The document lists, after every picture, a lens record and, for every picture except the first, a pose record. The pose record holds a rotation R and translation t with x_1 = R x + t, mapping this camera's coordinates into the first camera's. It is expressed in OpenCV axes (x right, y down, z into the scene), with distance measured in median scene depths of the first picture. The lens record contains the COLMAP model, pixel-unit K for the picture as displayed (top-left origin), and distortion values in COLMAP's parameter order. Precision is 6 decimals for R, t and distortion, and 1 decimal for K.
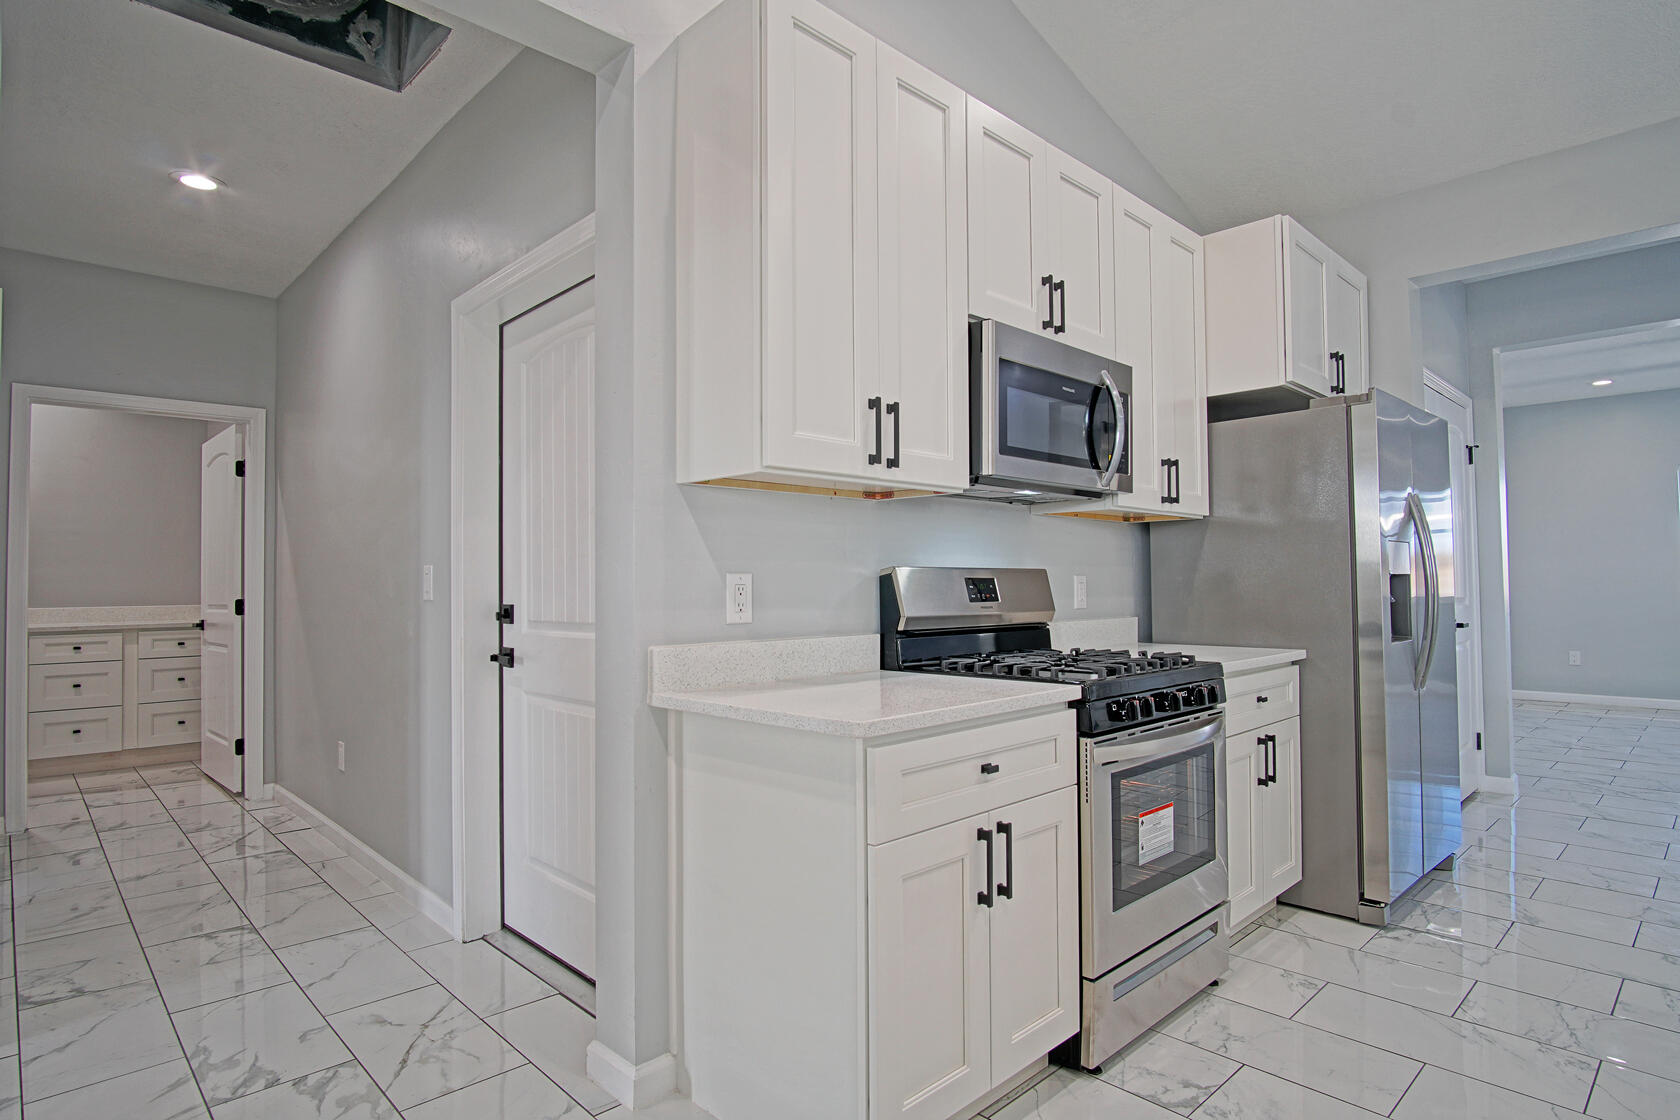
lens RADIAL K [[890.4, 0, 829.7], [0, 890.4, 562.1], [0, 0, 1]] dist [-0.033454, 0.006718]
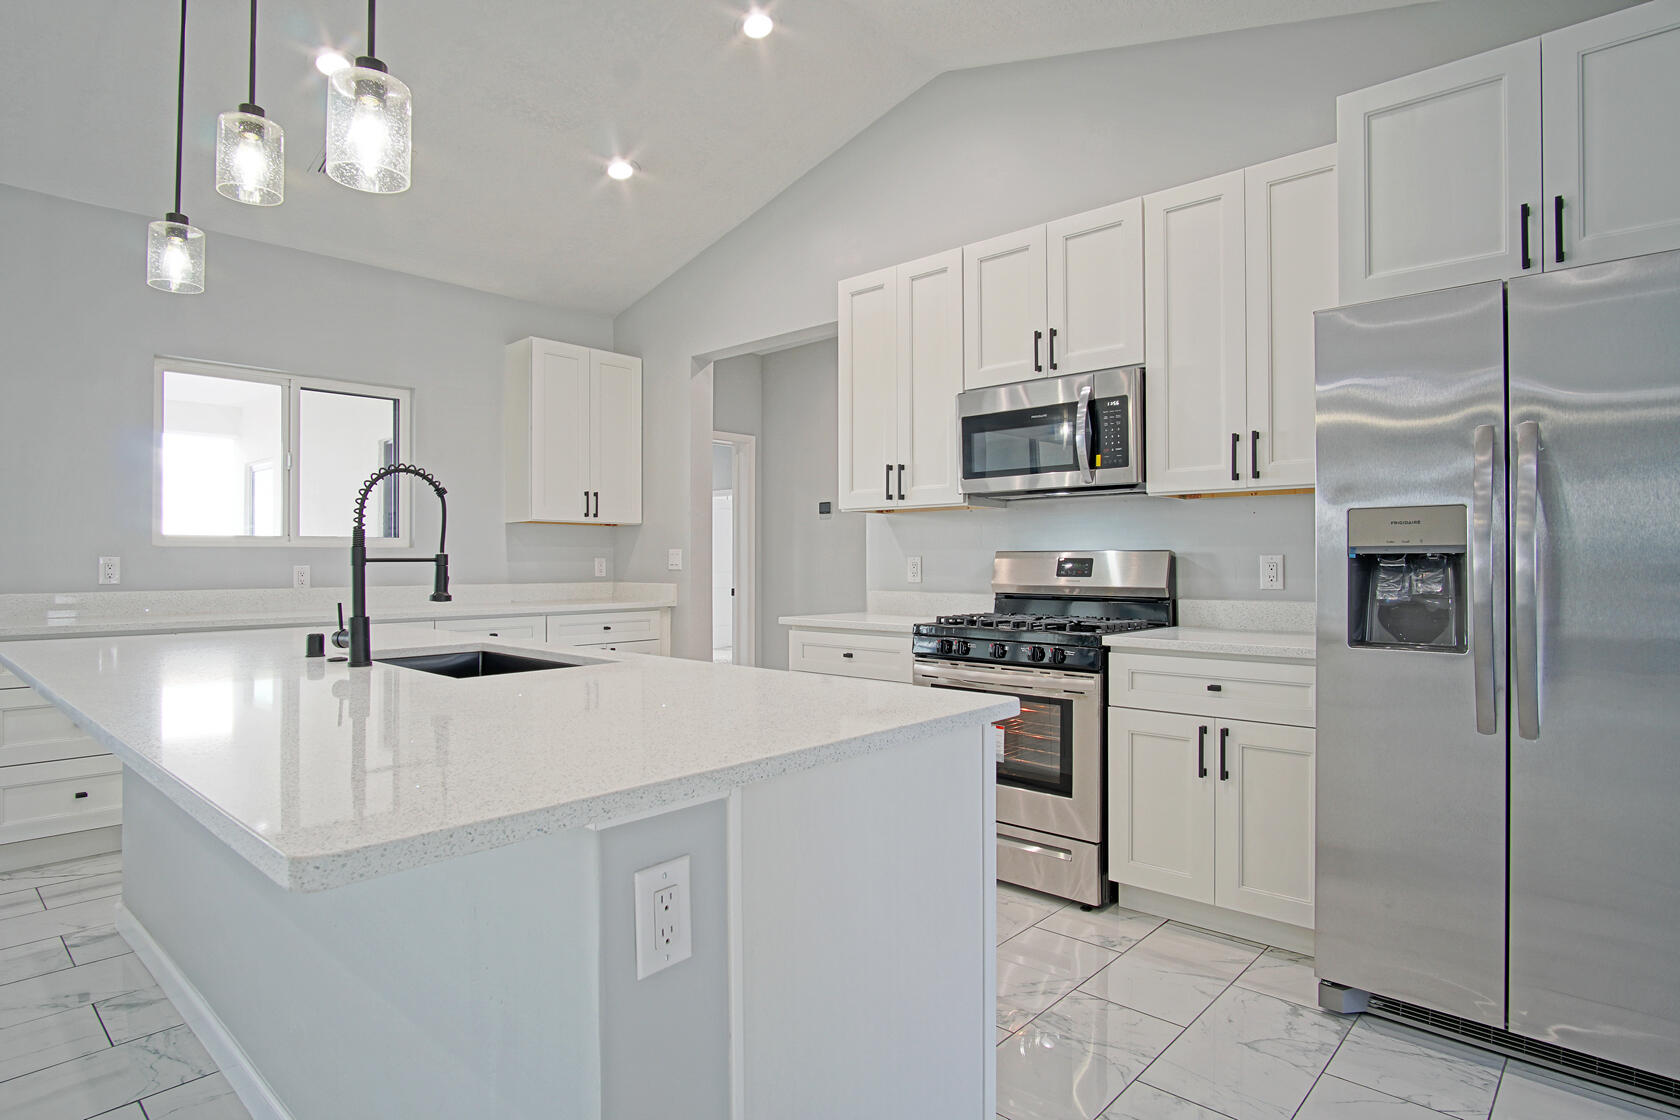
lens RADIAL K [[890.4, 0, 840.2], [0, 890.4, 568.2], [0, 0, 1]] dist [-0.033454, 0.006718]
pose [[0.077206, 0.011334, -0.996951, 1.343678], [0.023875, 0.999628, 0.013213, 0.006071], [0.996729, -0.024822, 0.076907, 0.513967]]
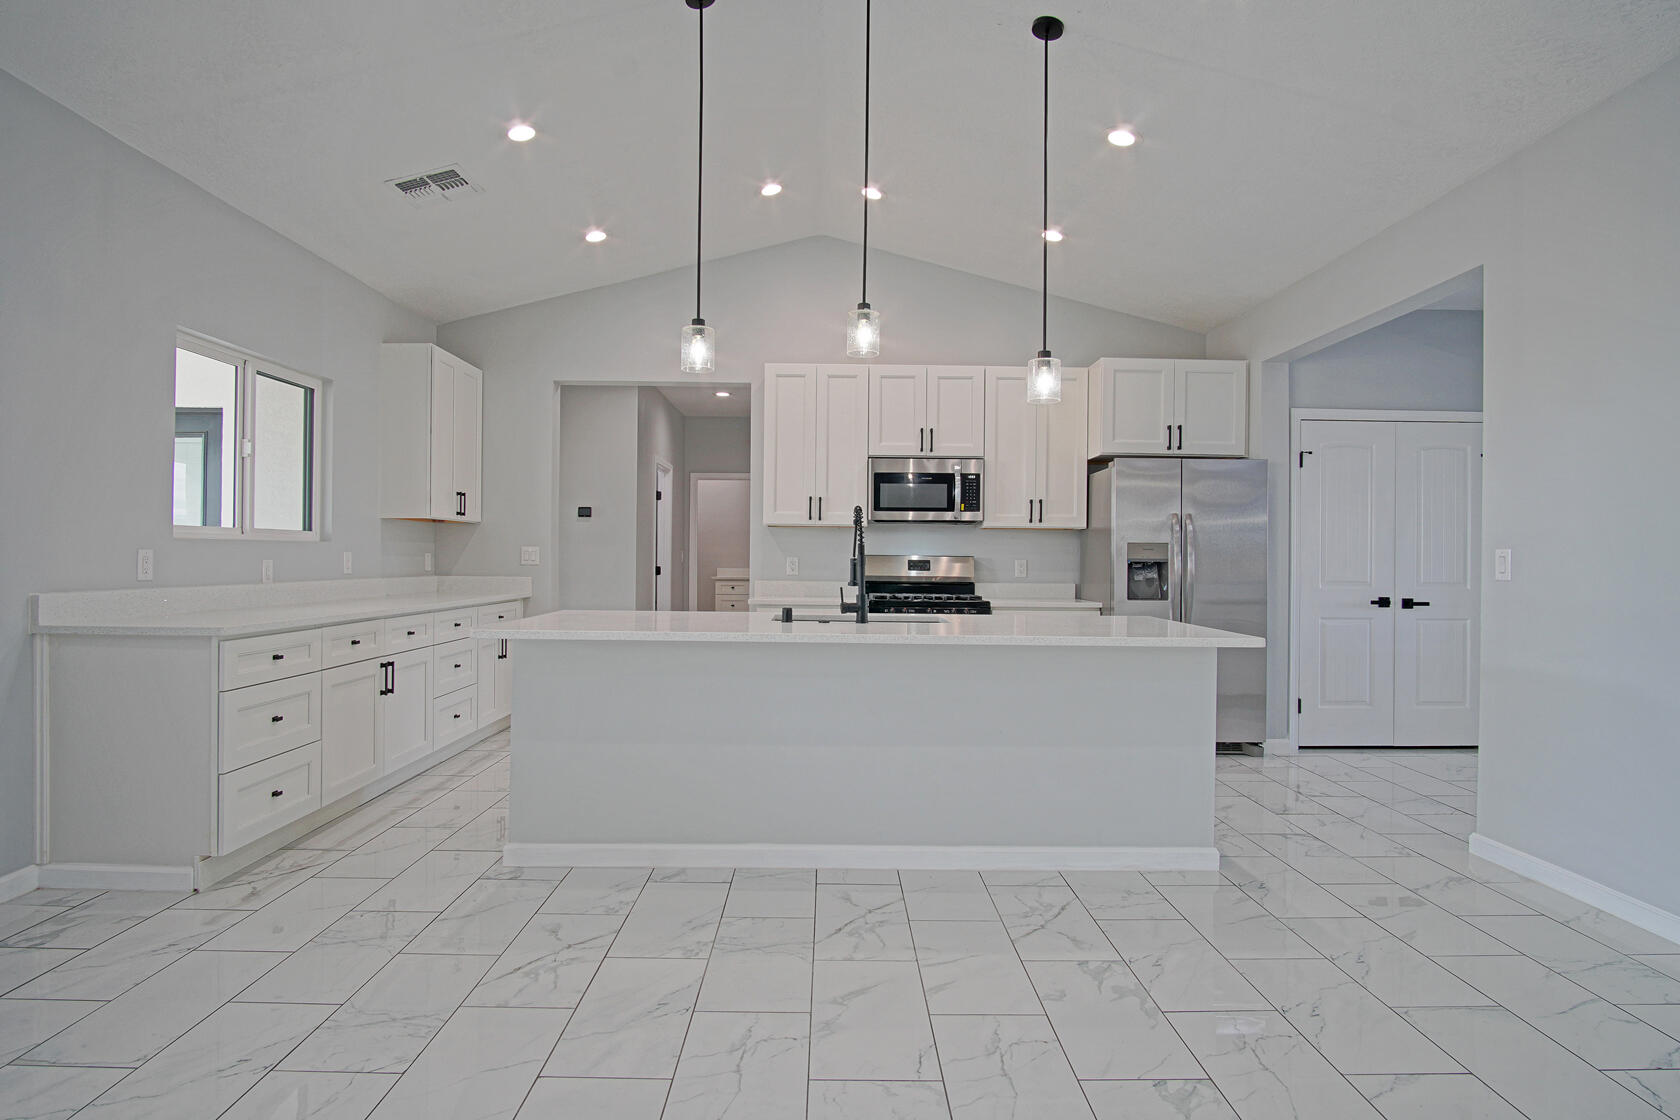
lens RADIAL K [[890.4, 0, 831.9], [0, 890.4, 559.2], [0, 0, 1]] dist [-0.033454, 0.006718]
pose [[0.728086, 0.013604, -0.685351, 1.432798], [0.002182, 0.999752, 0.022163, -0.032127], [0.685482, -0.017632, 0.727876, -0.723839]]
